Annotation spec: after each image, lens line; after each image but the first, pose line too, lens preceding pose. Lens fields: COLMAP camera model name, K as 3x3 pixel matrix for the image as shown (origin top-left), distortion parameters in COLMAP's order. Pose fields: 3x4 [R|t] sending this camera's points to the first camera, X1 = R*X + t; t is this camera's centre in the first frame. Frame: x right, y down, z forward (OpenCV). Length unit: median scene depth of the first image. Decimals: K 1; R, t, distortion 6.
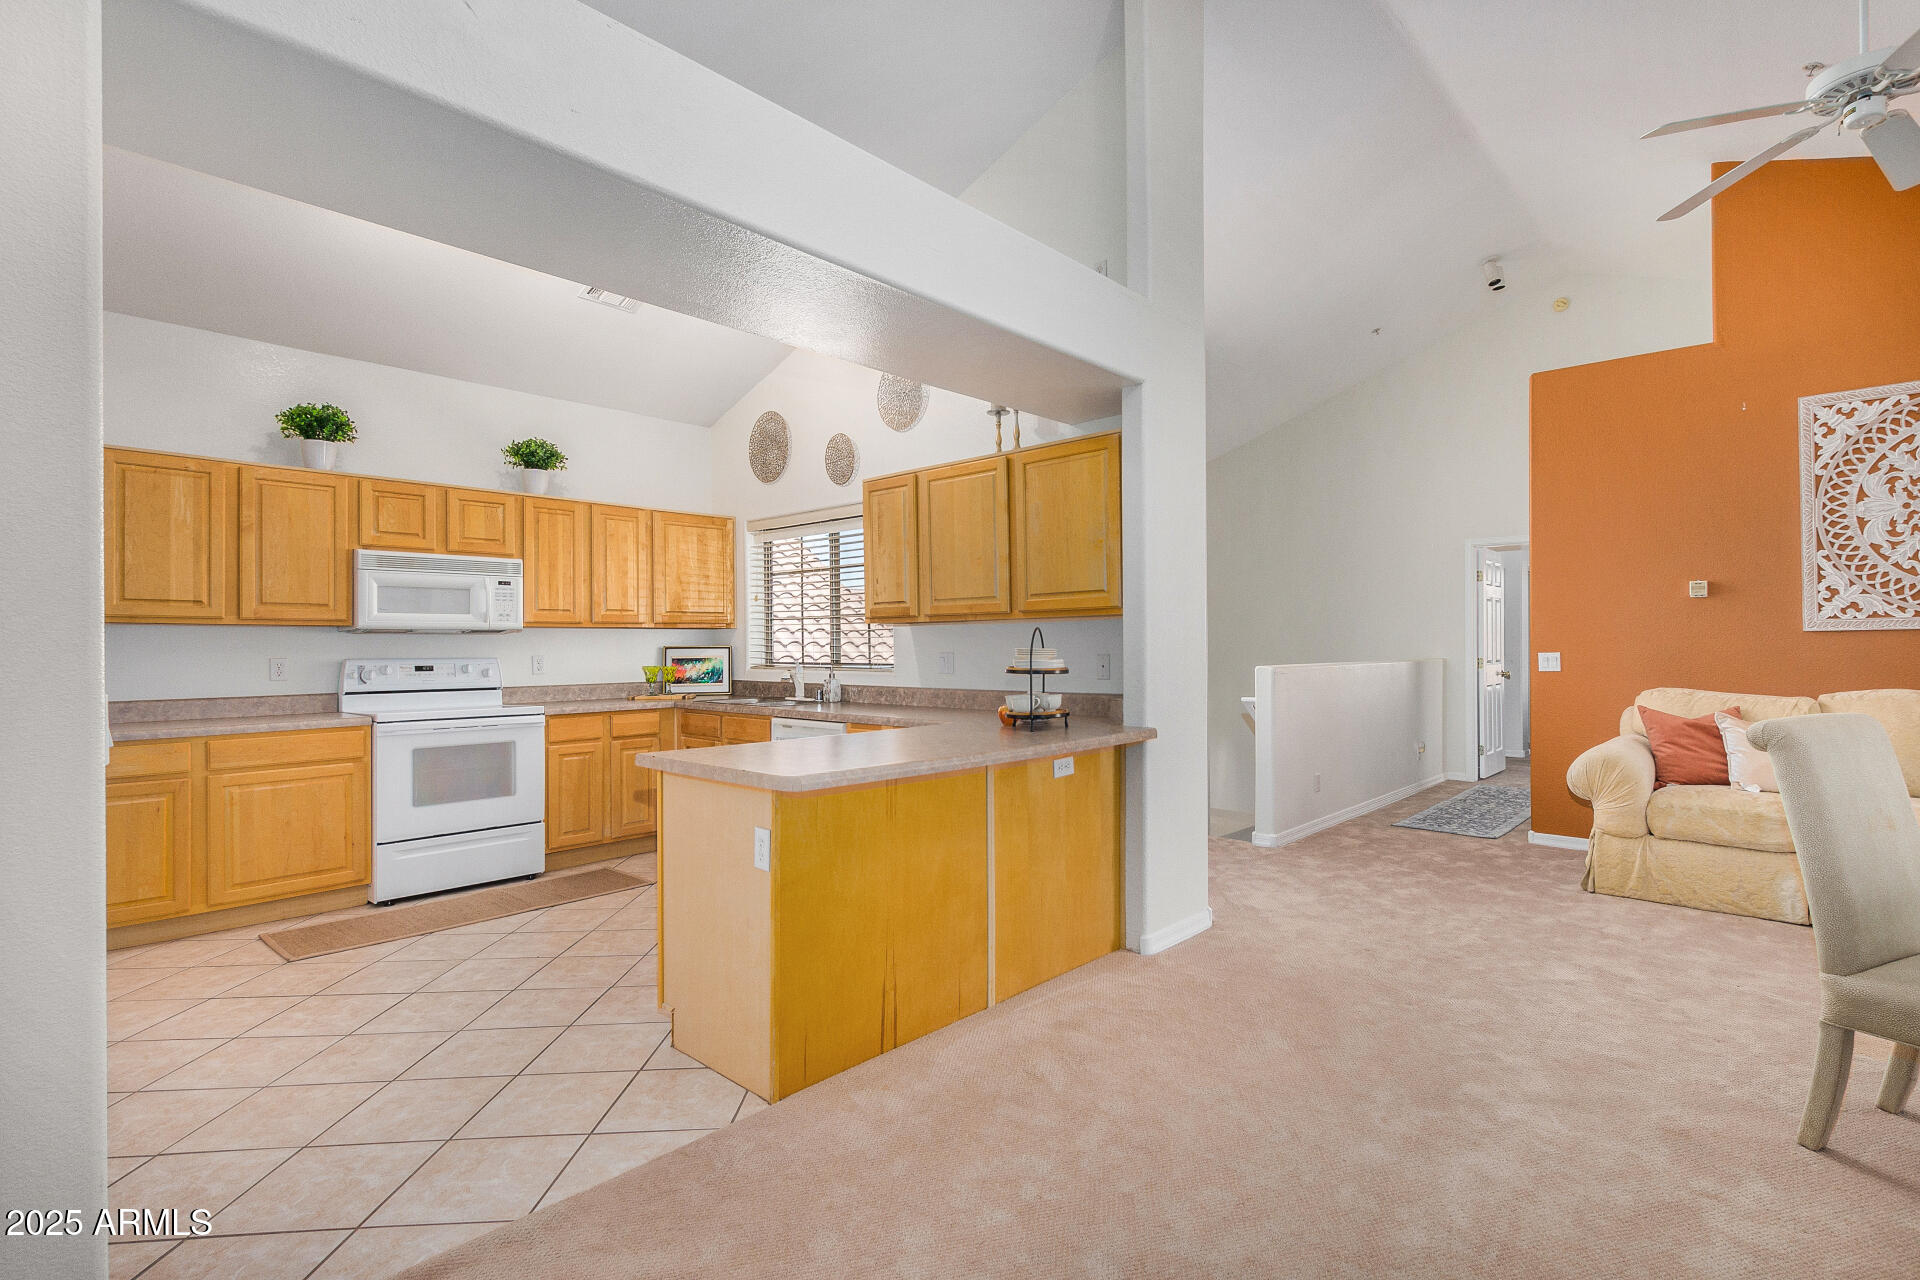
lens RADIAL K [[903.9, 0, 1024.7], [0, 903.9, 640.5], [0, 0, 1]] dist [0.005104, -0.000340]
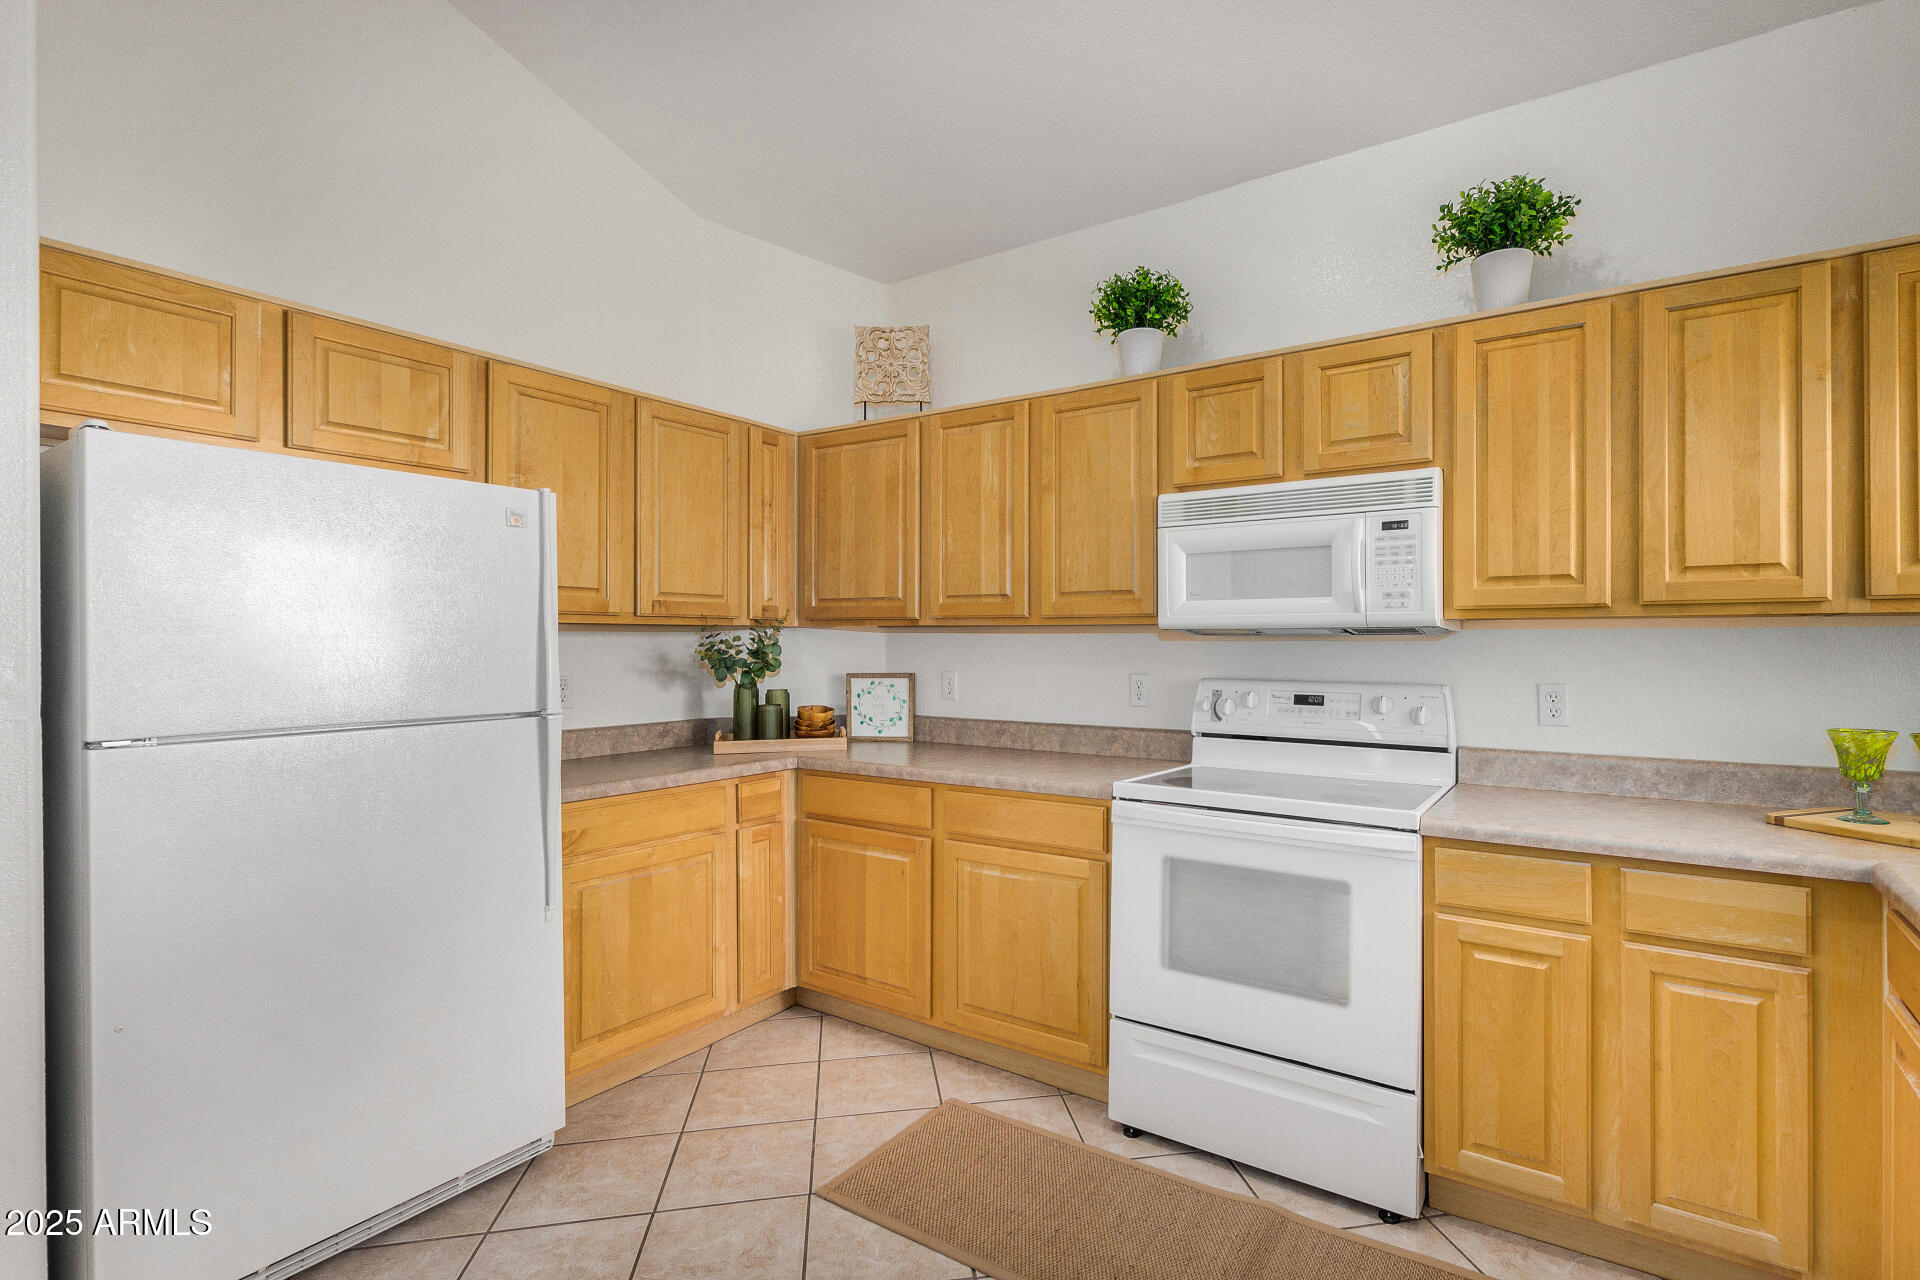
lens RADIAL K [[922.5, 0, 1007.5], [0, 922.5, 637.5], [0, 0, 1]] dist [0.004678, 0.000351]
pose [[0.120027, 0.002411, -0.992768, -0.149852], [0.003992, 0.999988, 0.002911, -0.009725], [0.992763, -0.004313, 0.120016, 0.830483]]
